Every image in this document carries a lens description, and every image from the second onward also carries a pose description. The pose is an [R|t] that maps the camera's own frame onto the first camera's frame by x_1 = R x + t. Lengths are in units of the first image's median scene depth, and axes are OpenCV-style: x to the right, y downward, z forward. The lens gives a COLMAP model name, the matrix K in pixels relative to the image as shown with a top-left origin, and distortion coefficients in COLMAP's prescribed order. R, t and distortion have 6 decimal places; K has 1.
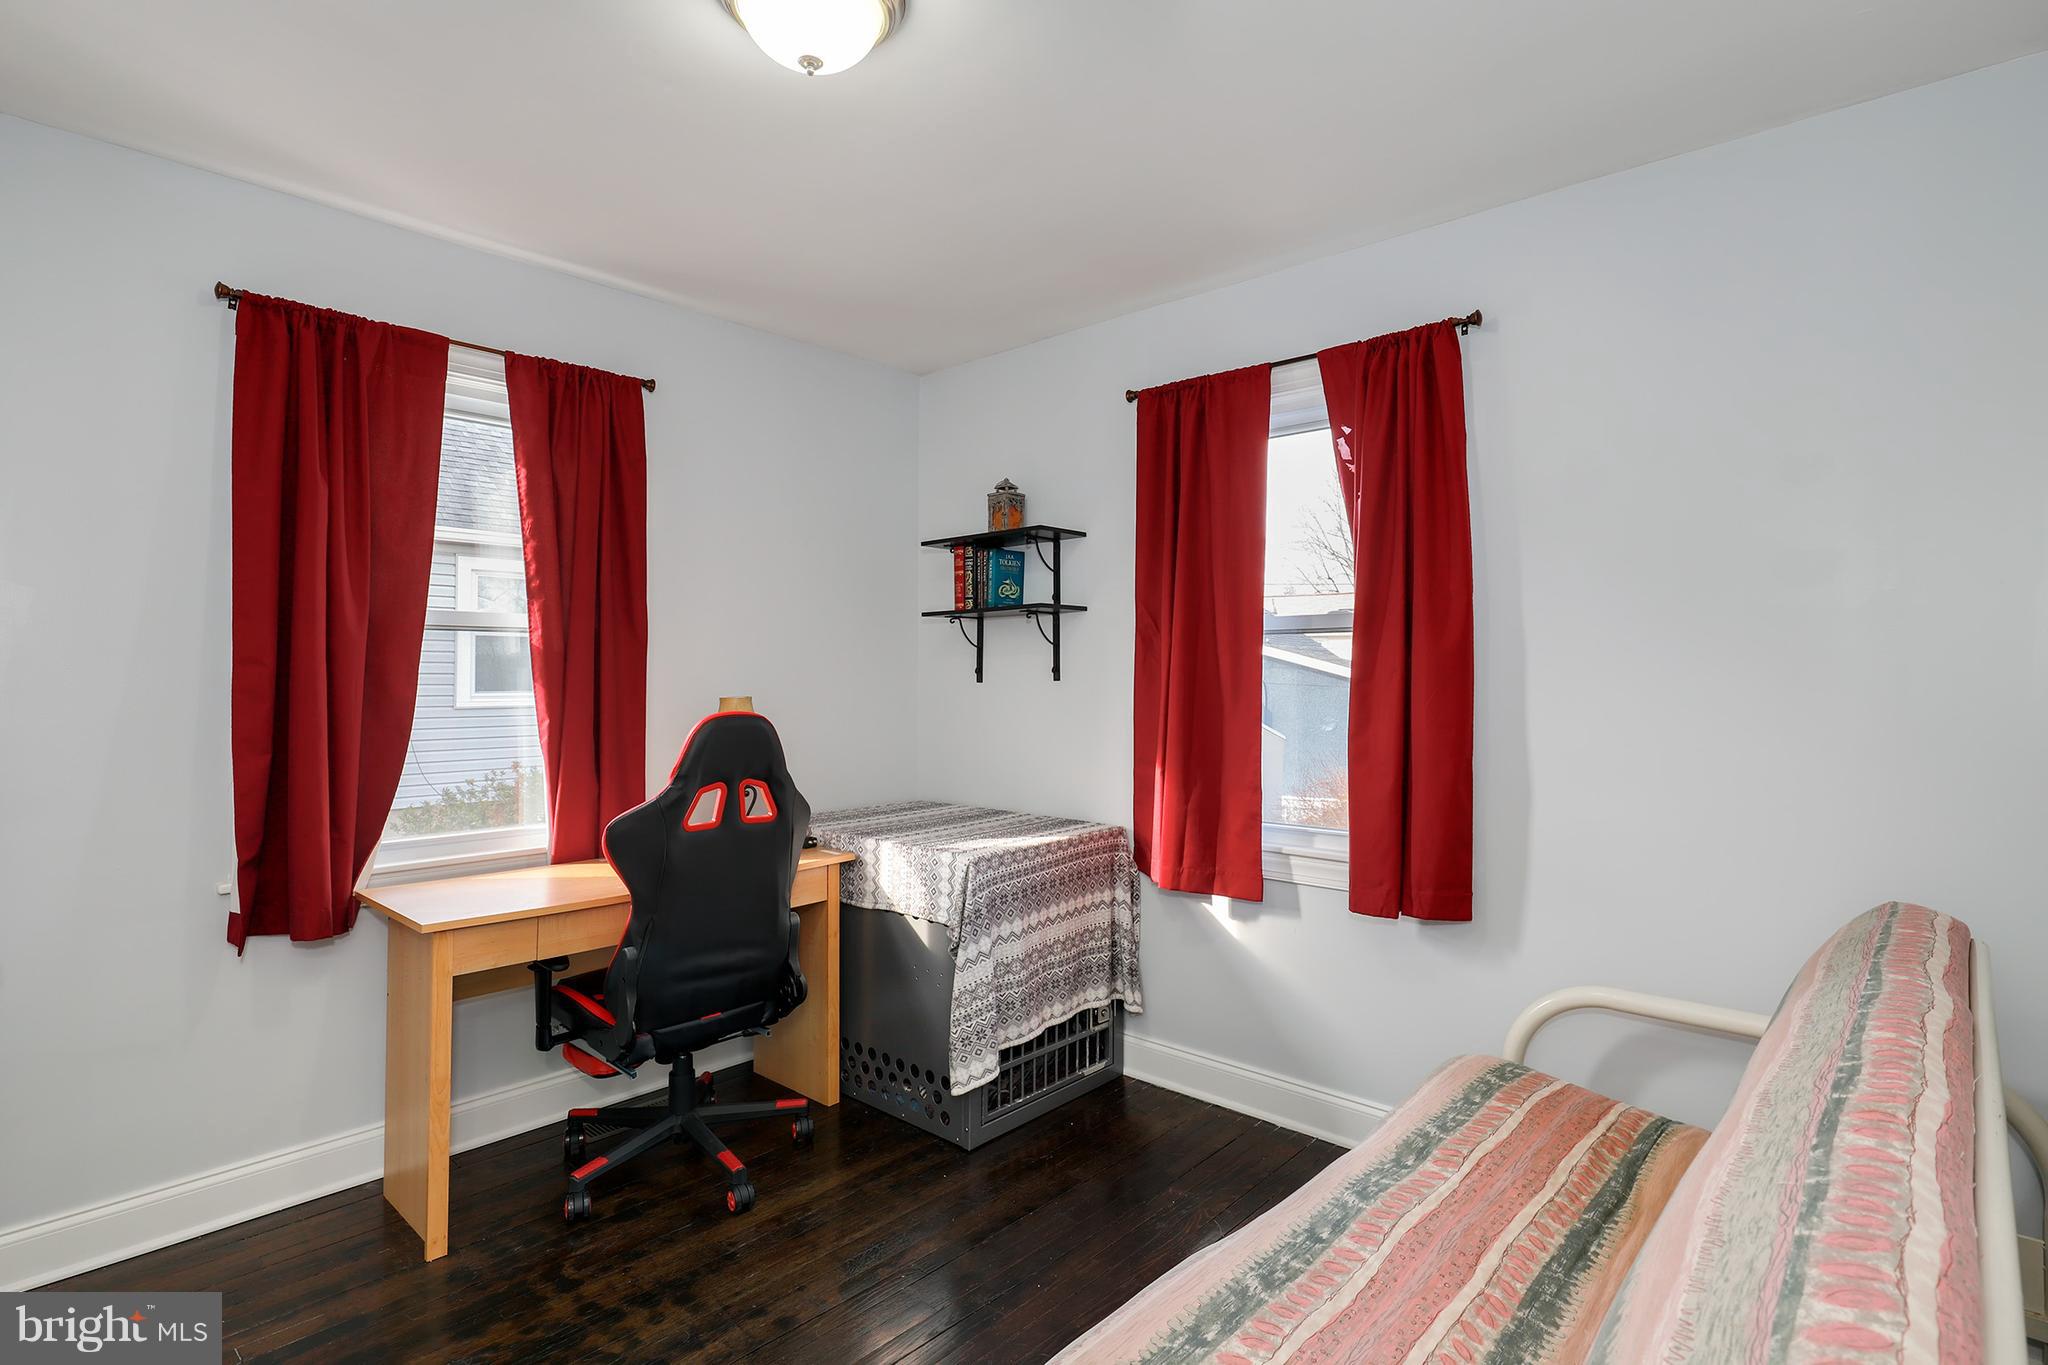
lens RADIAL K [[1042.2, 0, 1027.3], [0, 1042.2, 670.0], [0, 0, 1]] dist [-0.002313, 0.000268]
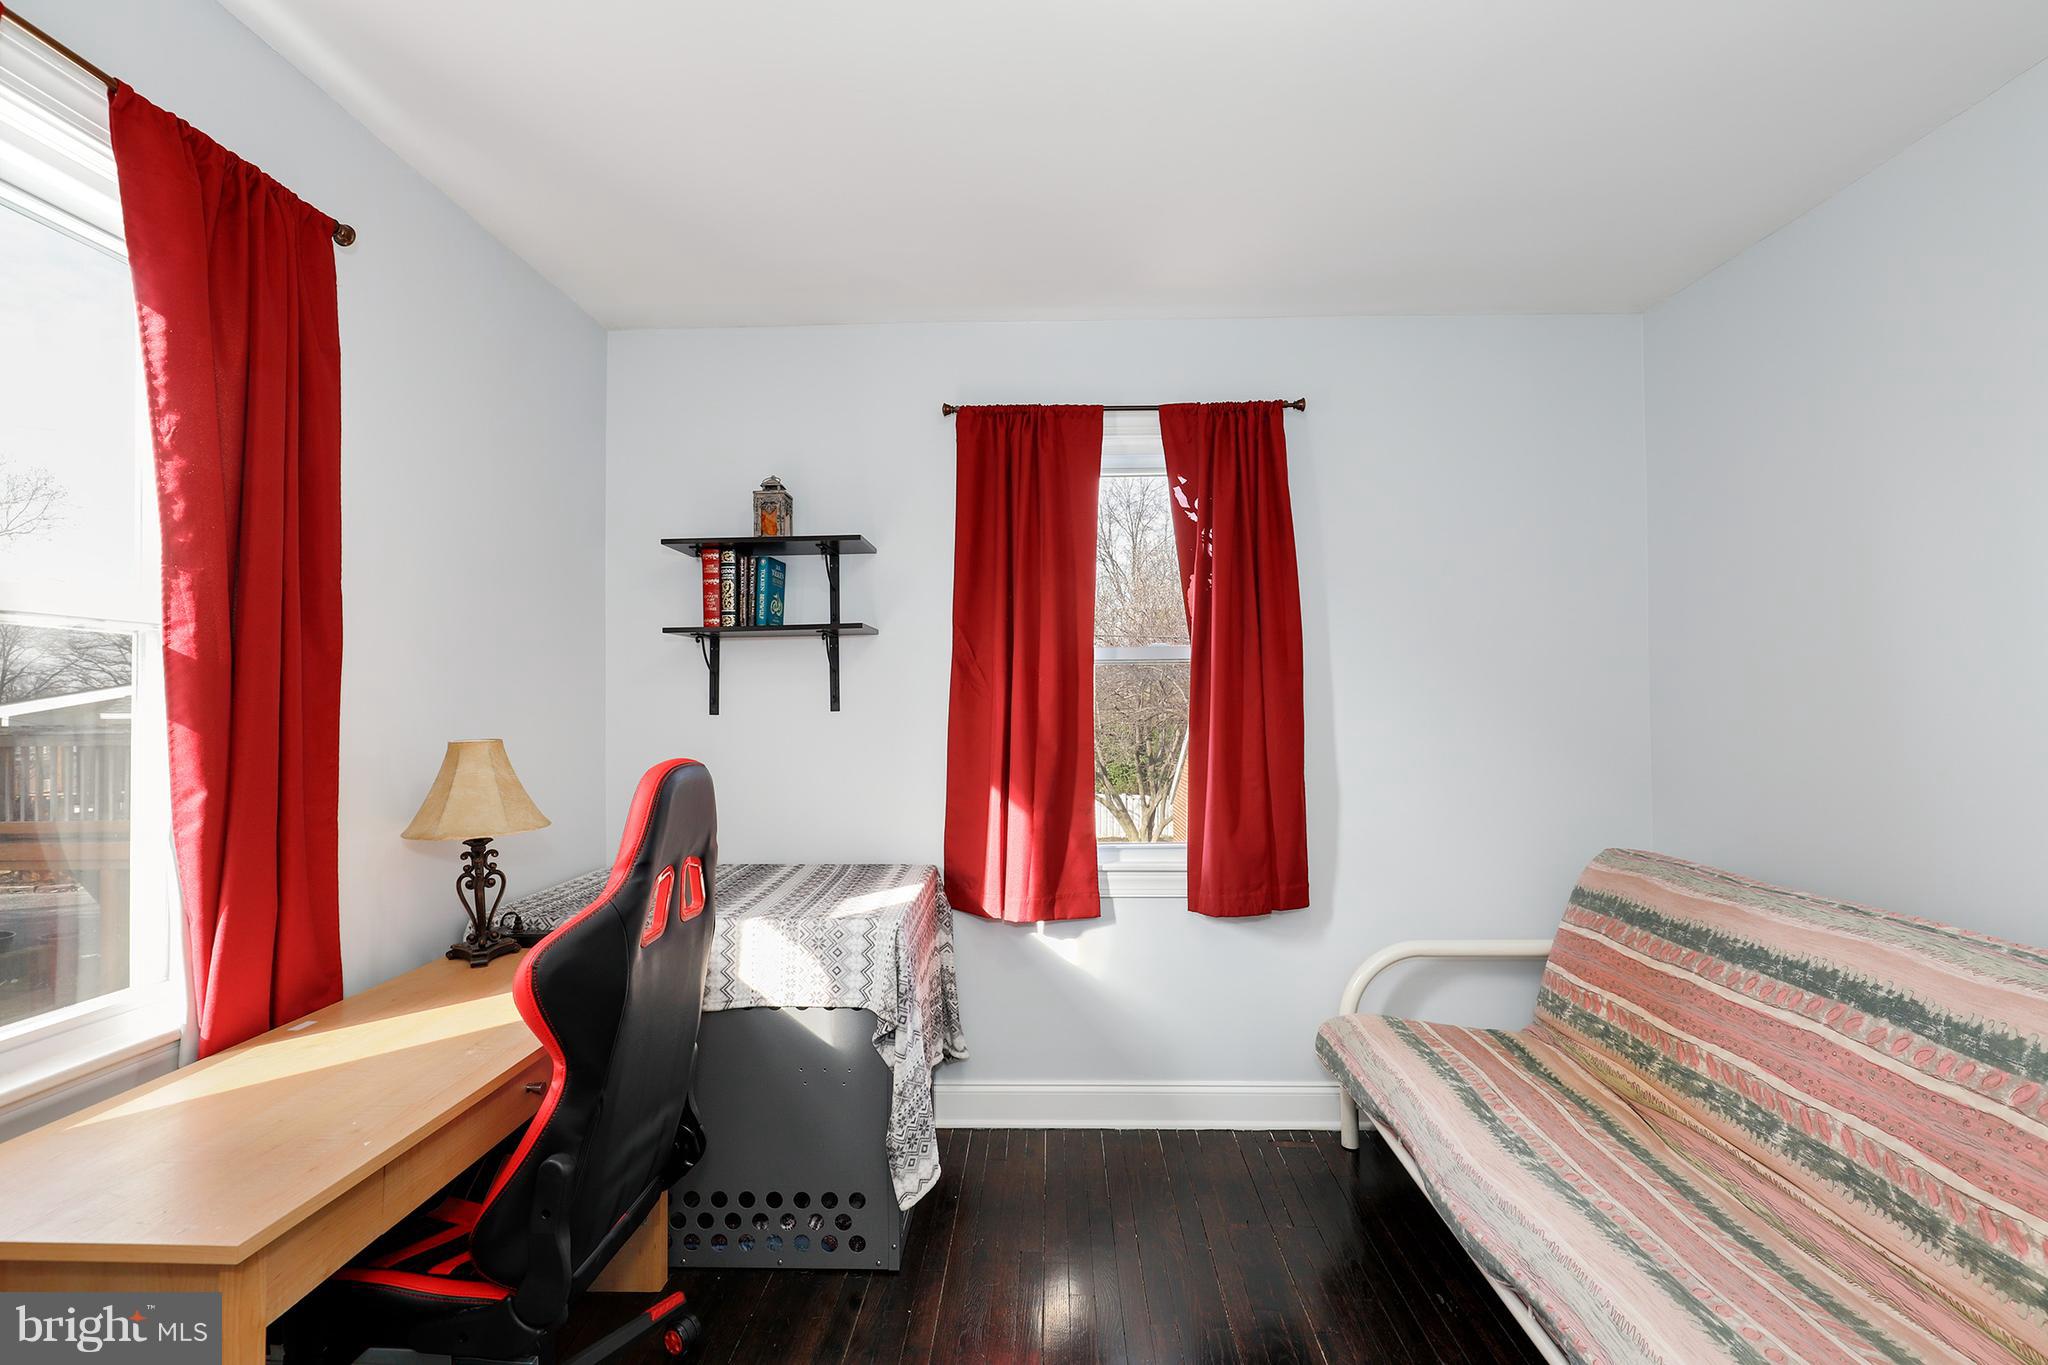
lens RADIAL K [[932.0, 0, 1024.9], [0, 932.0, 696.1], [0, 0, 1]] dist [-0.005540, -0.000011]
pose [[0.751993, -0.000761, 0.659170, -0.433717], [0.004976, 0.999977, -0.004522, 0.002304], [-0.659152, 0.006681, 0.751980, 0.336567]]
